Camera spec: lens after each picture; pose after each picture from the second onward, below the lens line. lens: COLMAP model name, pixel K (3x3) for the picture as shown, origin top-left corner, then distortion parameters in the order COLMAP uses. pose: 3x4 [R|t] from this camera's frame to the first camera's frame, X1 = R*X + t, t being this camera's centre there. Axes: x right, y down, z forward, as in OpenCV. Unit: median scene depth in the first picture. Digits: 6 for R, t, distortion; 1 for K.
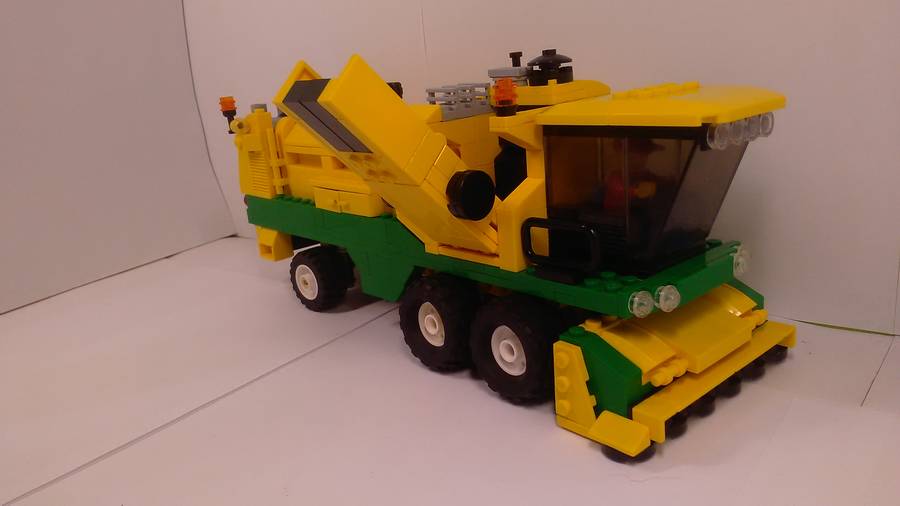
lens RADIAL K [[743.7, 0, 450.0], [0, 743.7, 253.0], [0, 0, 1]] dist [0.075335, -0.004943]
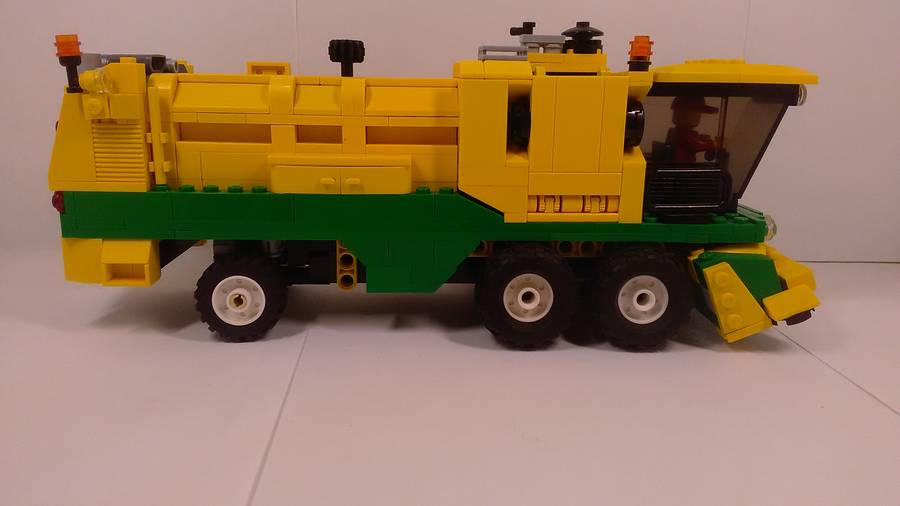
lens RADIAL K [[733.0, 0, 450.7], [0, 733.0, 233.9], [0, 0, 1]] dist [0.056415, -0.006521]
pose [[0.629393, -0.075439, 0.773417, -0.777385], [0.135048, 0.990750, -0.013262, 0.015660], [-0.765262, 0.112796, 0.633759, 0.482750]]
